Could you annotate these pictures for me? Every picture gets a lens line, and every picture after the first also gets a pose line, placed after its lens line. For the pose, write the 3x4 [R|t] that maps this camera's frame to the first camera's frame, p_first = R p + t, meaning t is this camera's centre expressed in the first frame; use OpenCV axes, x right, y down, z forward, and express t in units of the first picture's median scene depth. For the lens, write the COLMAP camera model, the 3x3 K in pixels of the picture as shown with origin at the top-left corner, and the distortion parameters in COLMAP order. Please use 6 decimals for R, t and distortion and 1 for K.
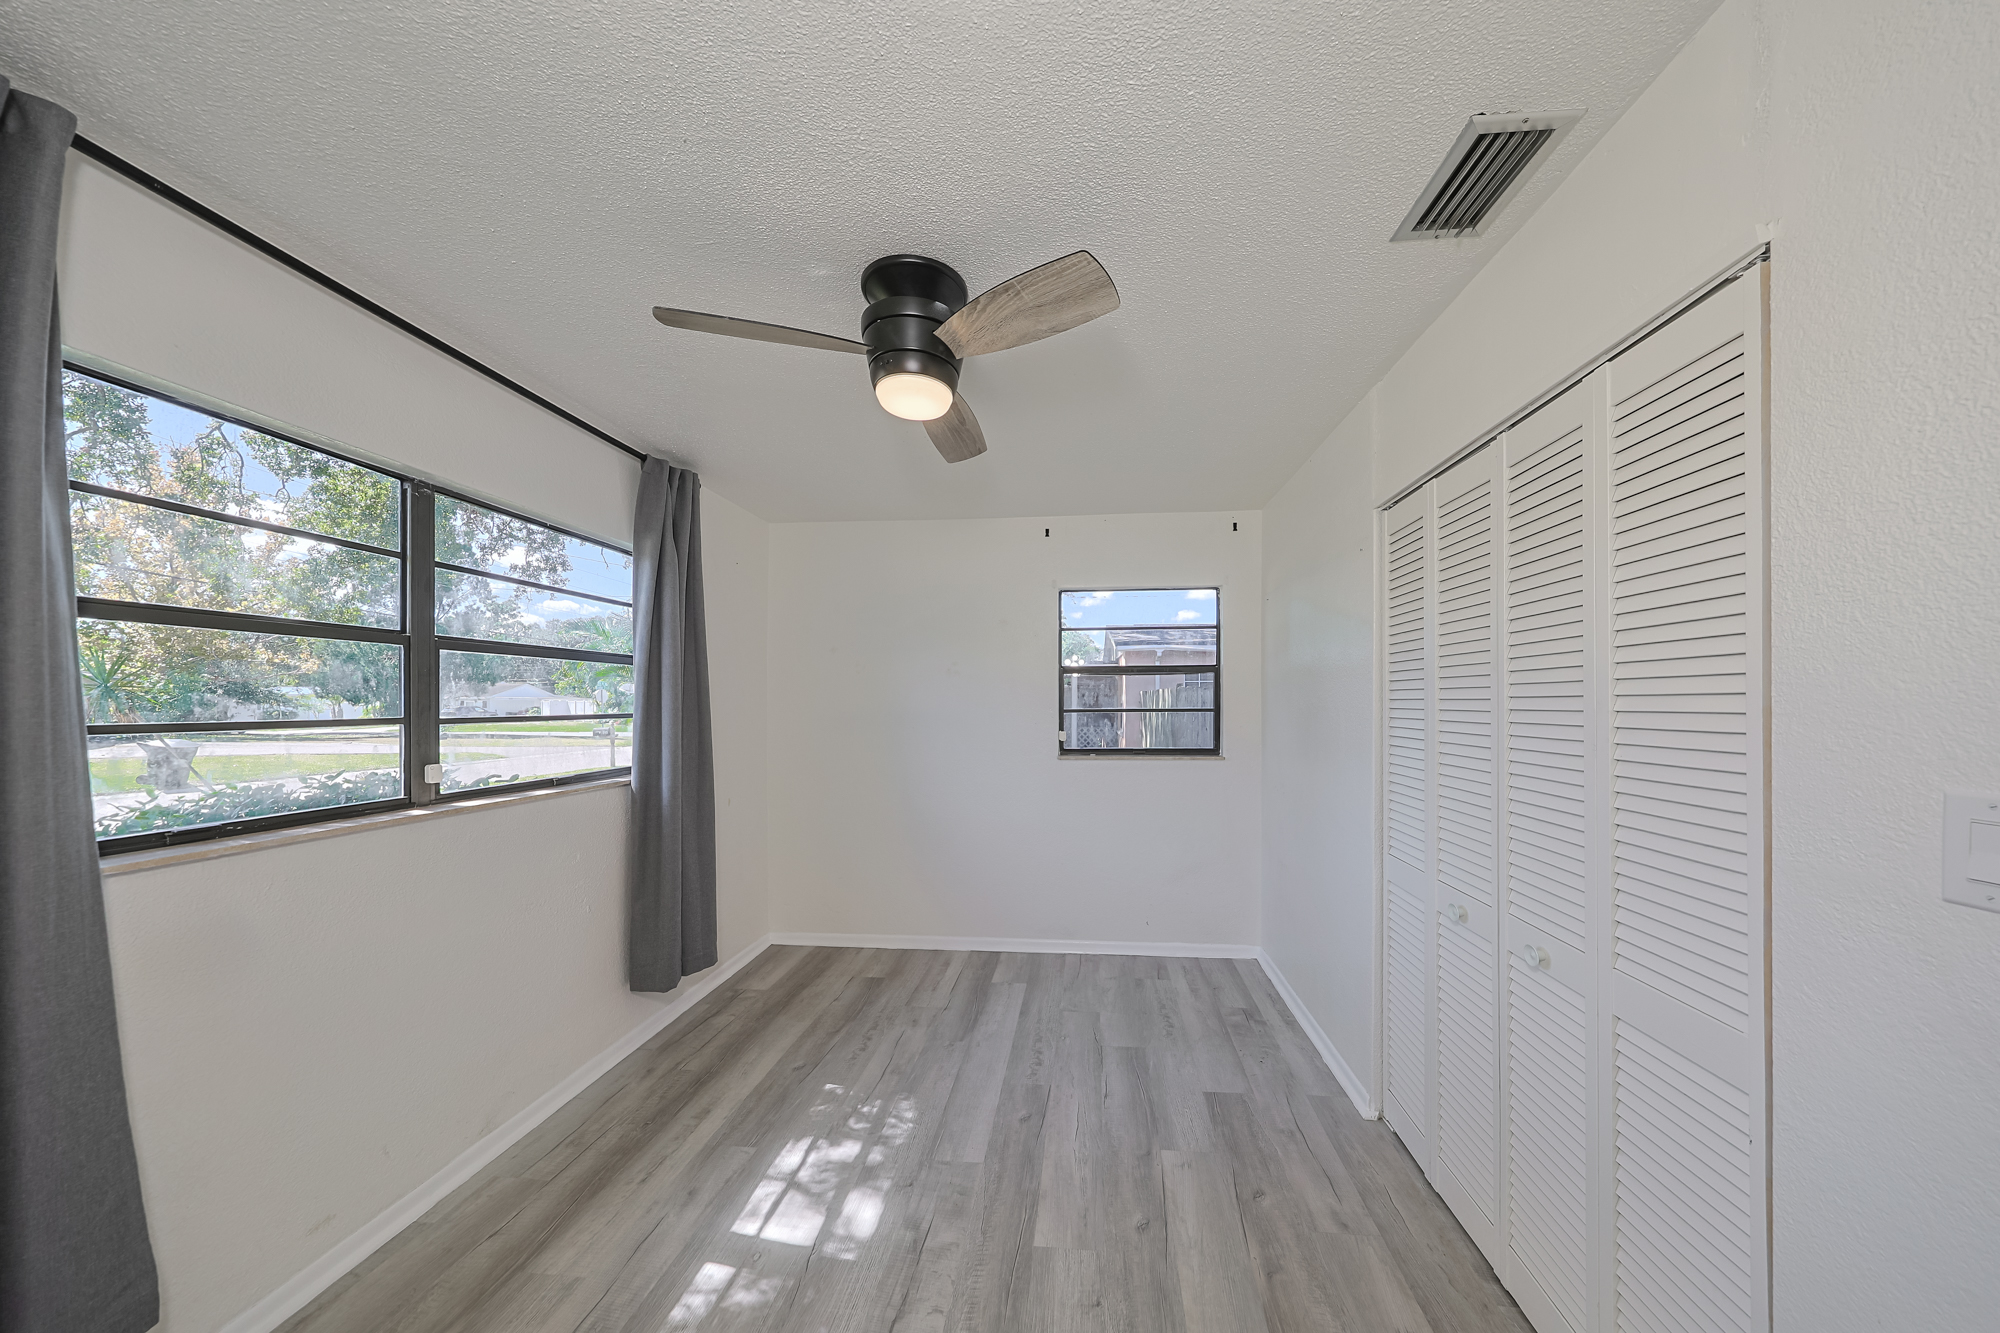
lens RADIAL K [[629.4, 0, 1059.8], [0, 629.4, 697.9], [0, 0, 1]] dist [-0.001535, -0.000133]
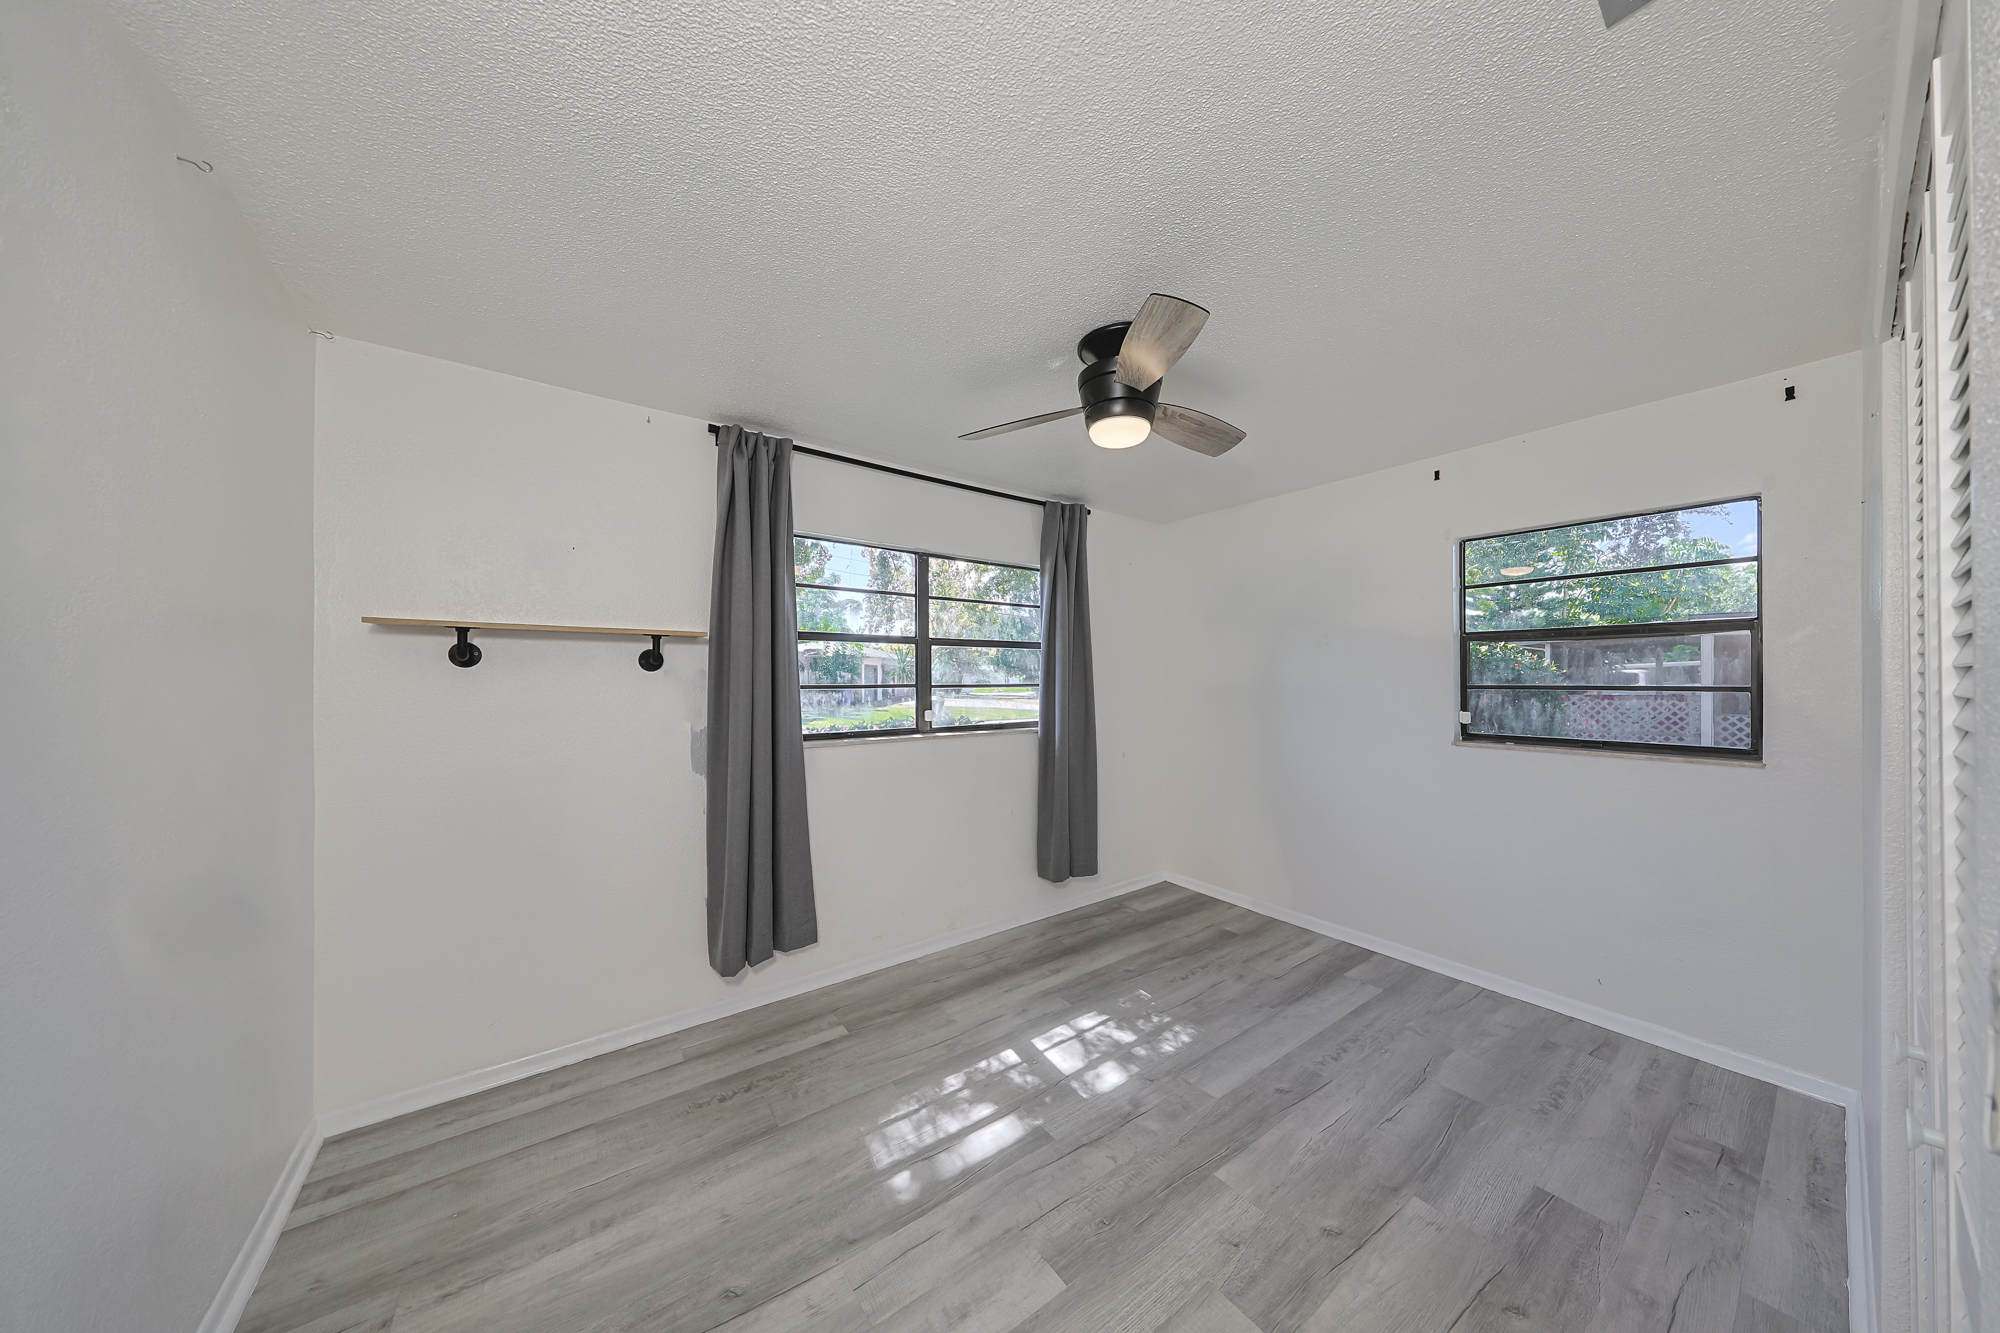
lens RADIAL K [[629.1, 0, 1003.1], [0, 629.1, 672.1], [0, 0, 1]] dist [0.000129, 0.000042]
pose [[0.645708, -0.002167, -0.763582, 0.387061], [0.004243, 0.999991, 0.000750, -0.002609], [0.763573, -0.003724, 0.645711, 0.011739]]
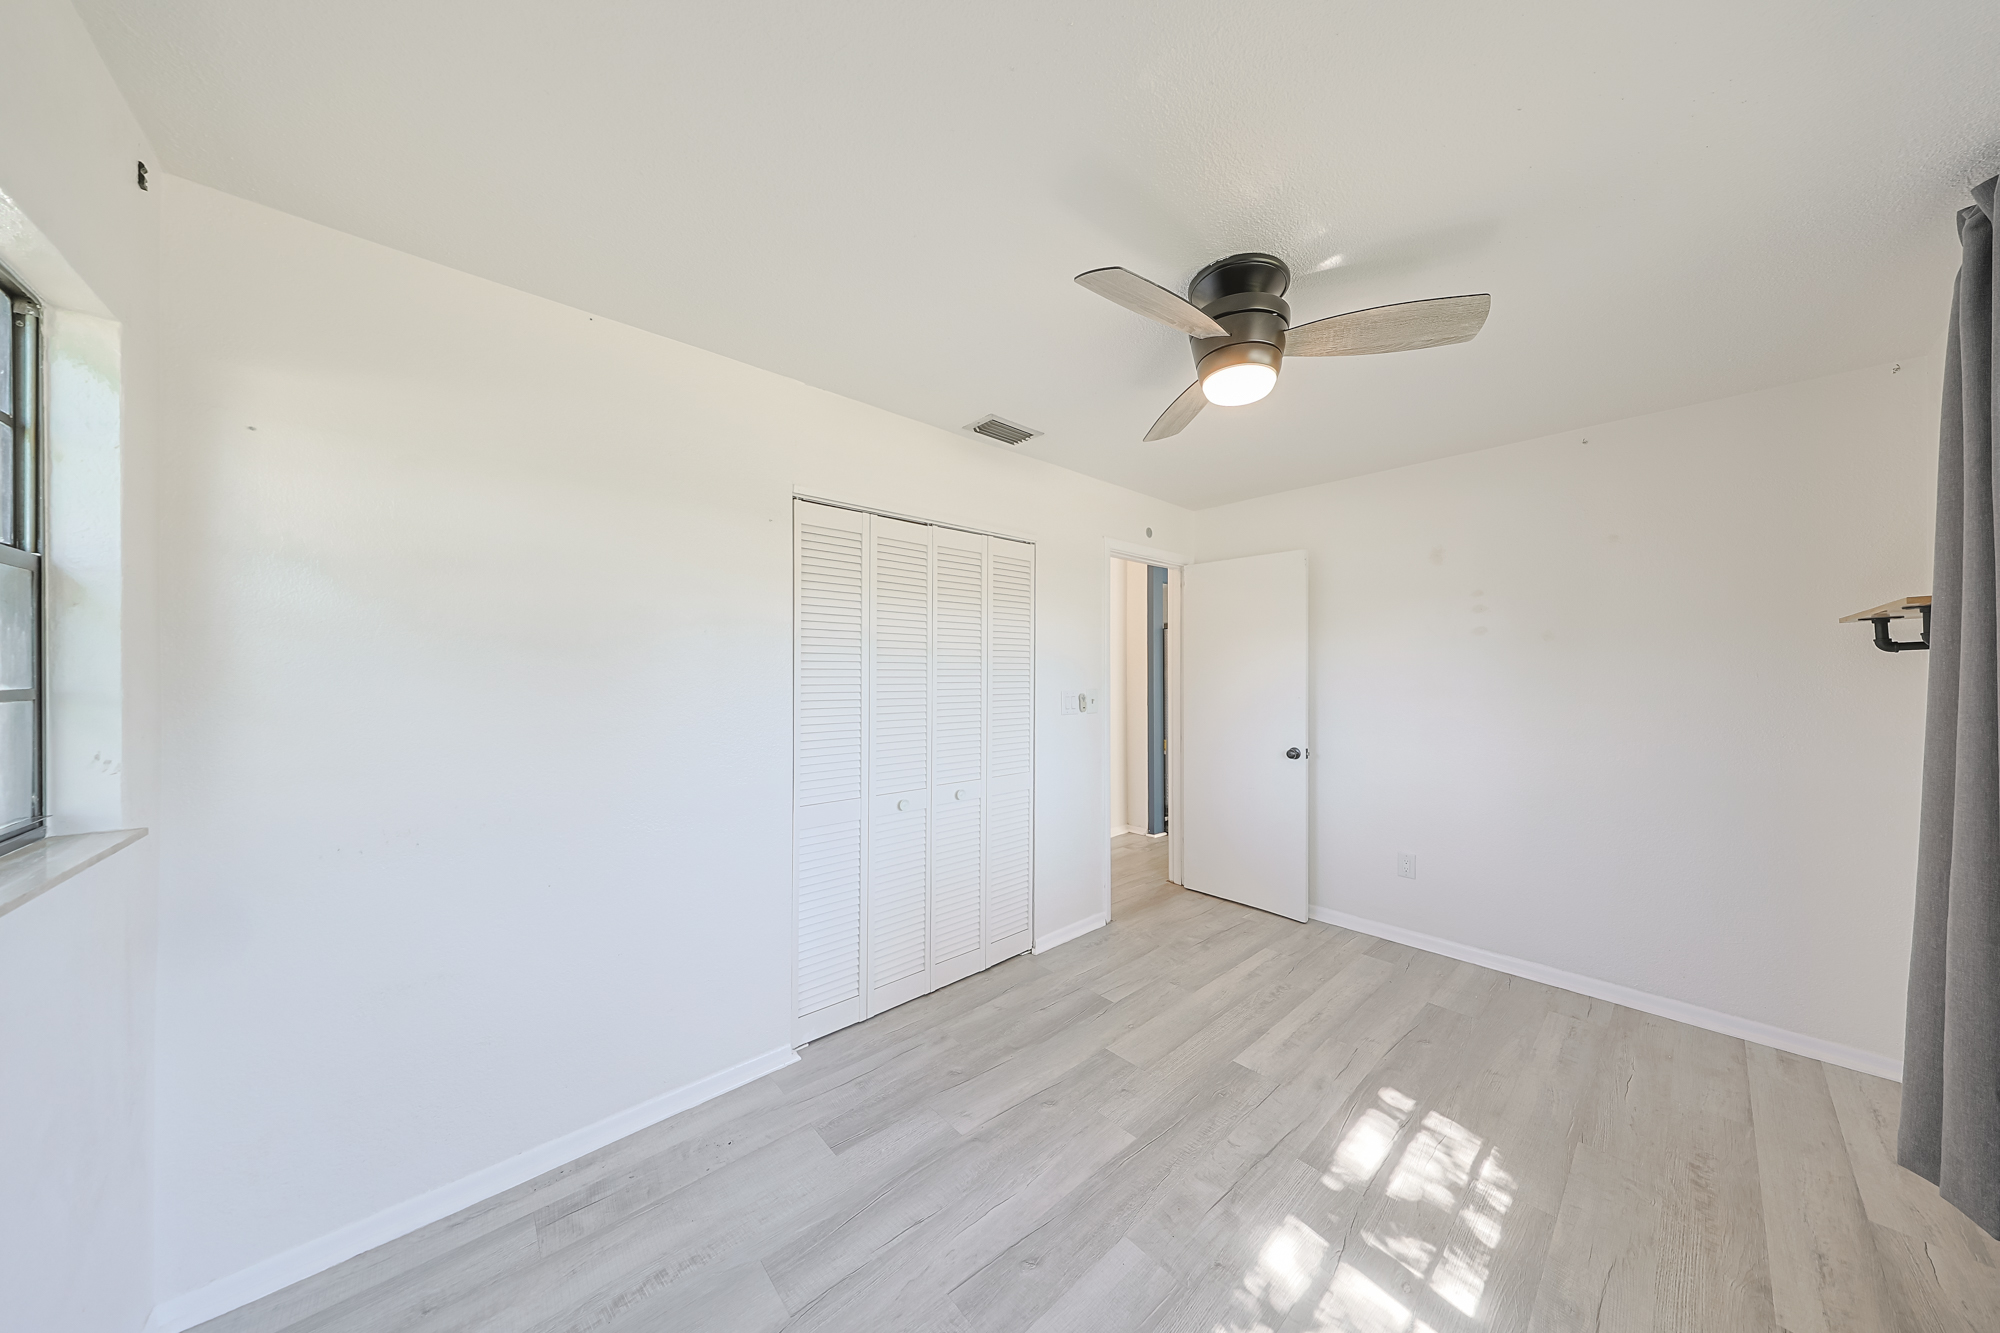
lens RADIAL K [[629.1, 0, 1003.1], [0, 629.1, 672.1], [0, 0, 1]] dist [0.000129, 0.000042]
pose [[-0.697014, 0.007507, 0.717018, -0.494027], [-0.003812, 0.999892, -0.014175, 0.015859], [-0.717047, -0.012613, -0.696911, 1.387164]]
